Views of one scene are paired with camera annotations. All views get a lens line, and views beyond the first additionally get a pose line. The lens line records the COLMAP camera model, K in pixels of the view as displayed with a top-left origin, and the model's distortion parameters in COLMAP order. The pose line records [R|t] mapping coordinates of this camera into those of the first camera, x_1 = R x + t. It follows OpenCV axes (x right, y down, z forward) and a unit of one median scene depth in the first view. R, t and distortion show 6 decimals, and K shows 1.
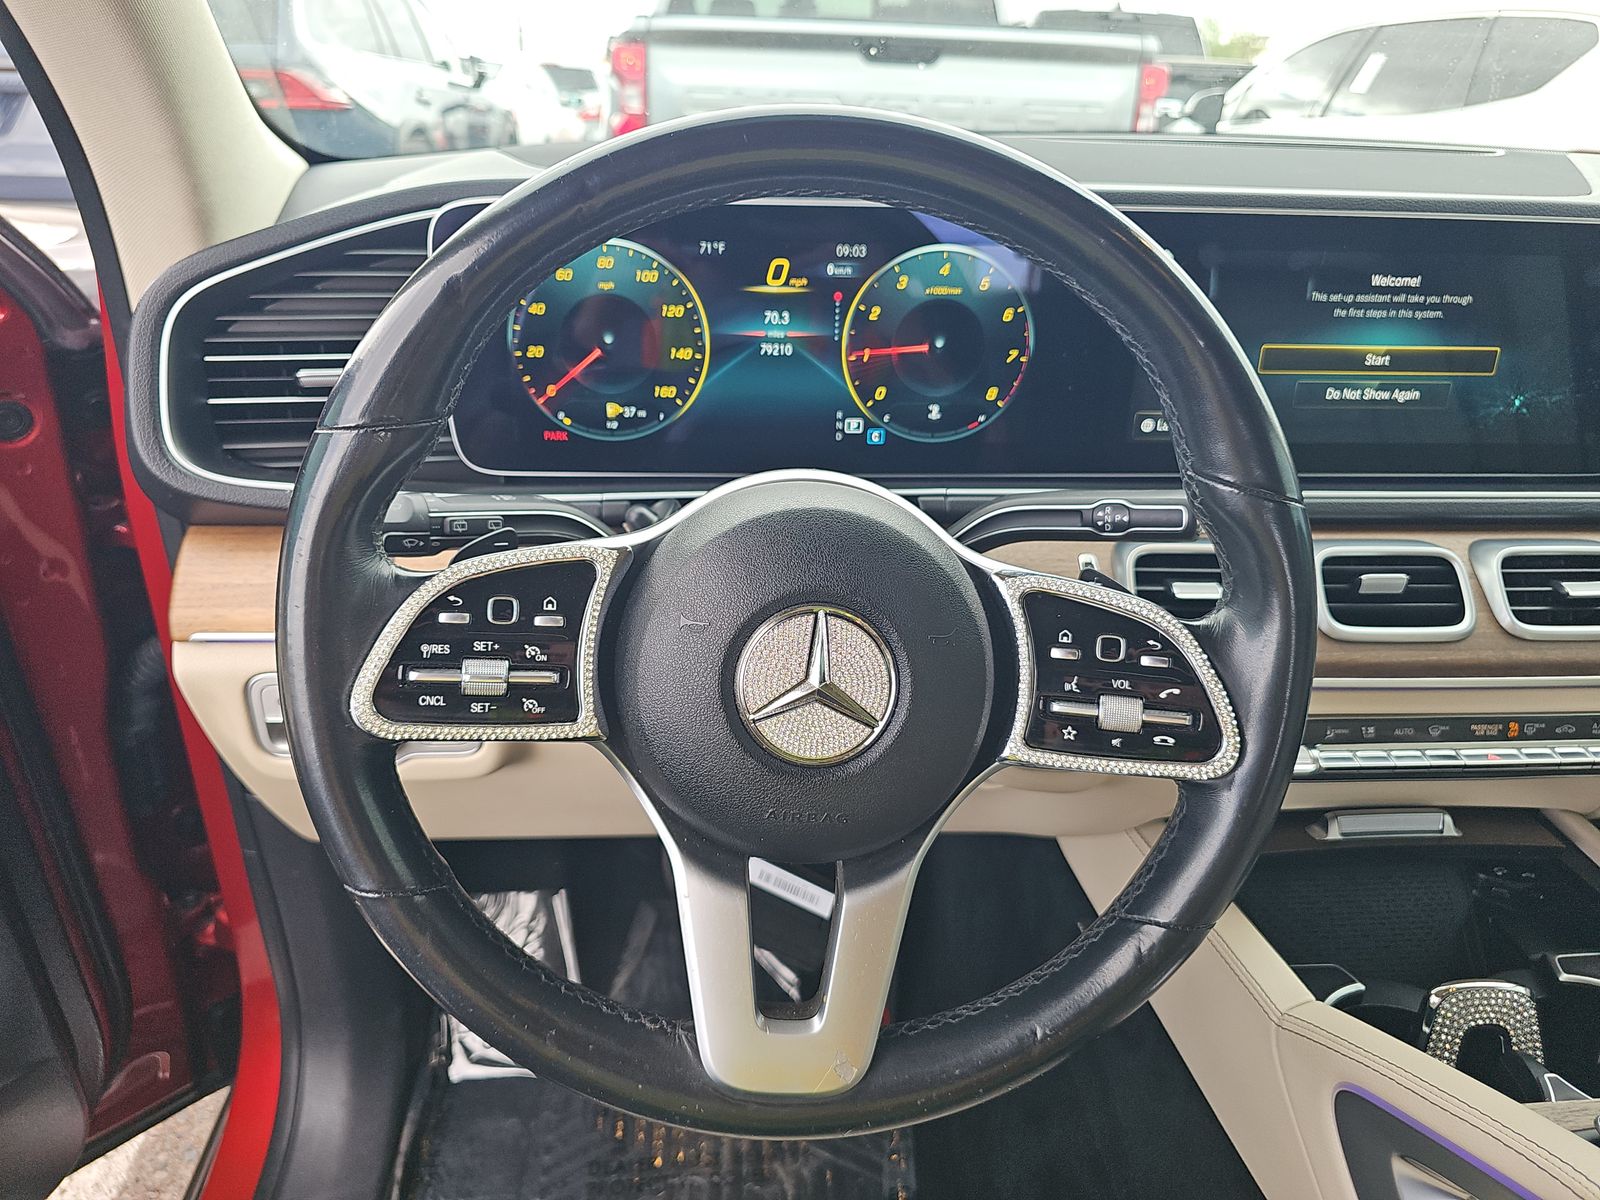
lens RADIAL K [[1080.1, 0, 784.4], [0, 1080.1, 593.3], [0, 0, 1]] dist [0.046682, -0.029467]
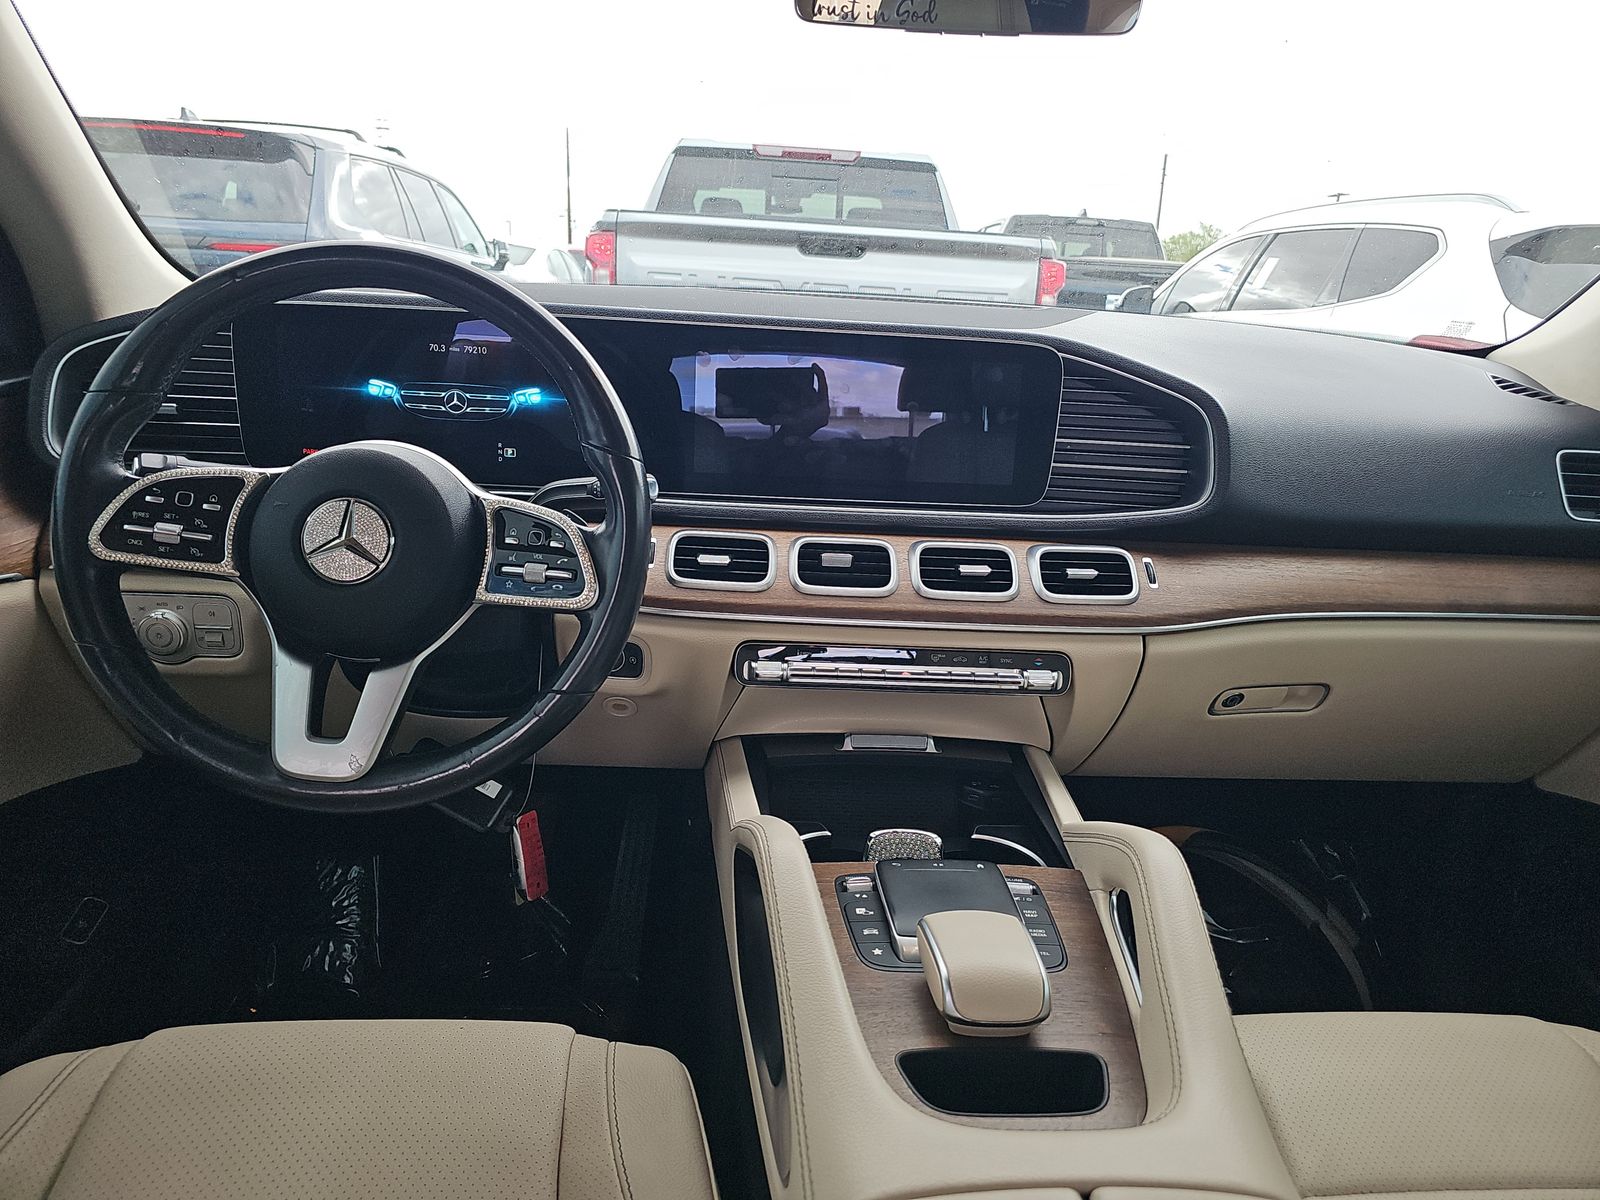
lens RADIAL K [[1080.1, 0, 806.1], [0, 1080.1, 604.6], [0, 0, 1]] dist [0.046682, -0.029467]
pose [[0.999414, 0.029825, -0.016780, 0.539911], [-0.031920, 0.989224, -0.142888, 0.277416], [0.012337, 0.143340, 0.989597, -0.511968]]
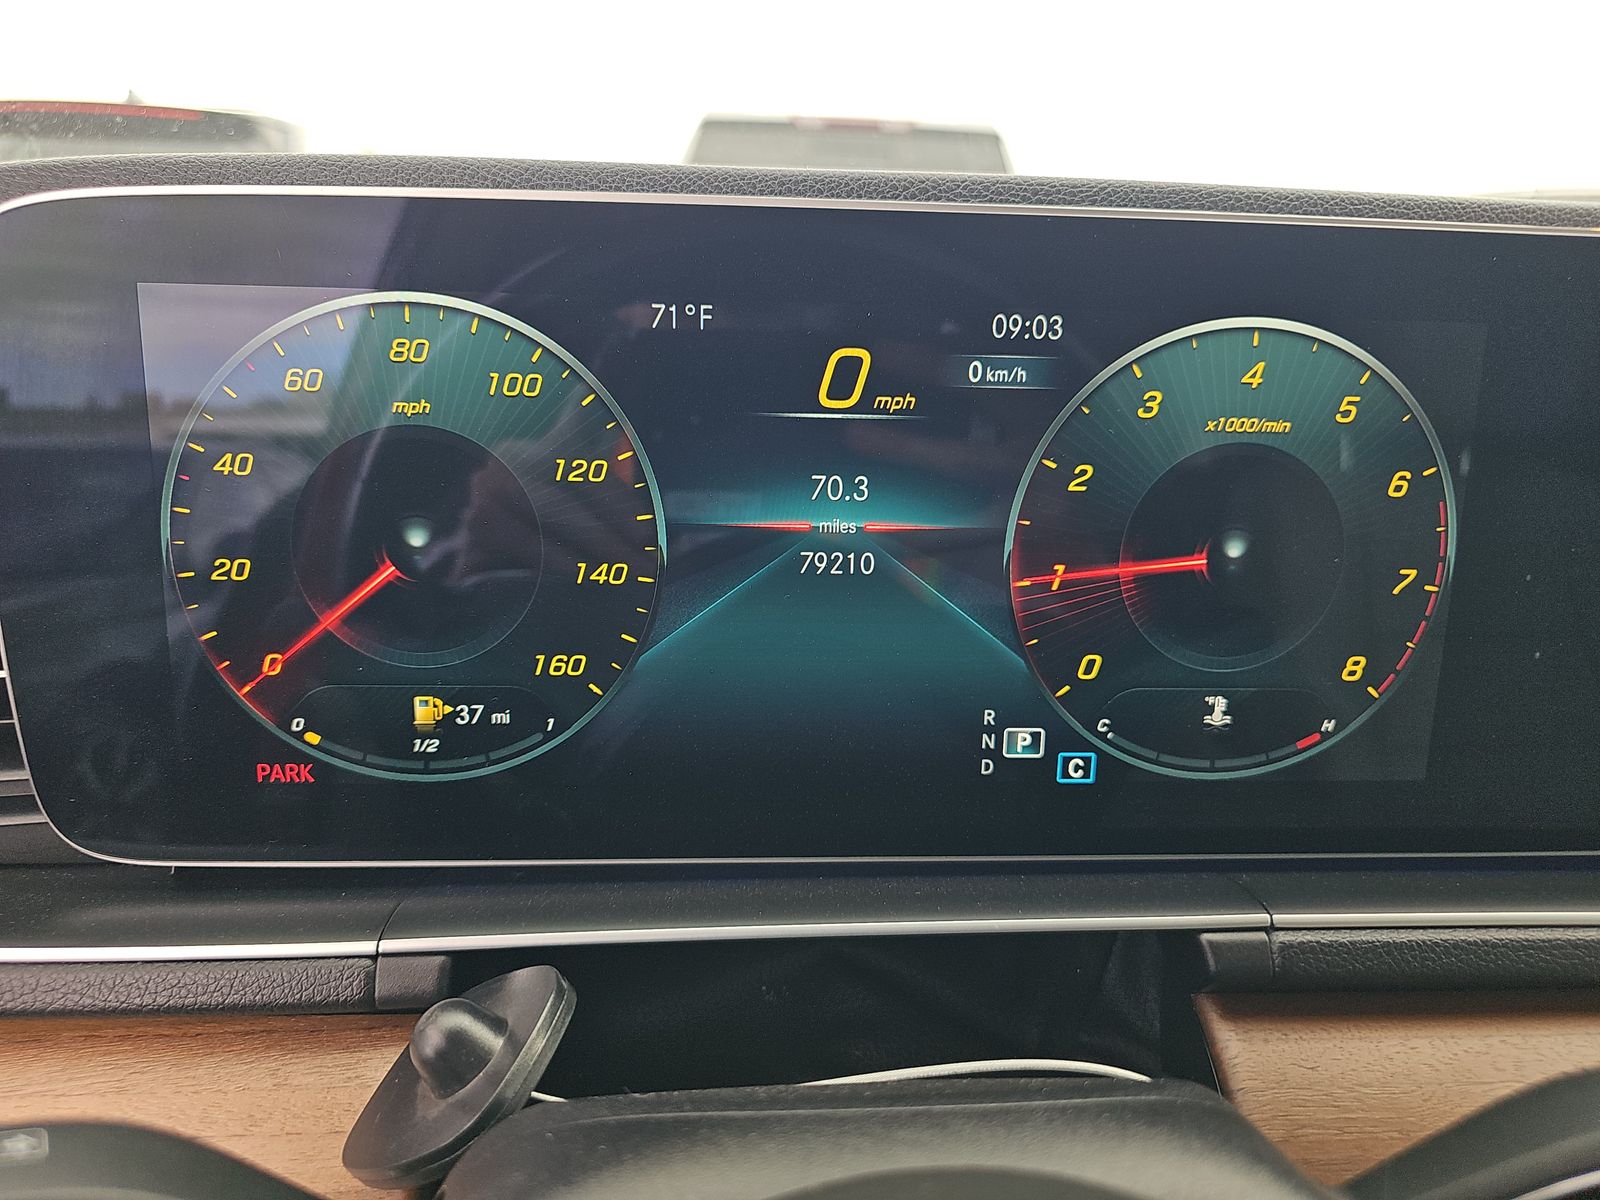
lens RADIAL K [[1080.1, 0, 800.2], [0, 1080.1, 597.0], [0, 0, 1]] dist [0.046682, -0.029467]
pose [[0.999977, 0.004778, -0.004899, -0.019983], [-0.005462, 0.988556, -0.150757, -0.153290], [0.004122, 0.150780, 0.988559, 0.608132]]
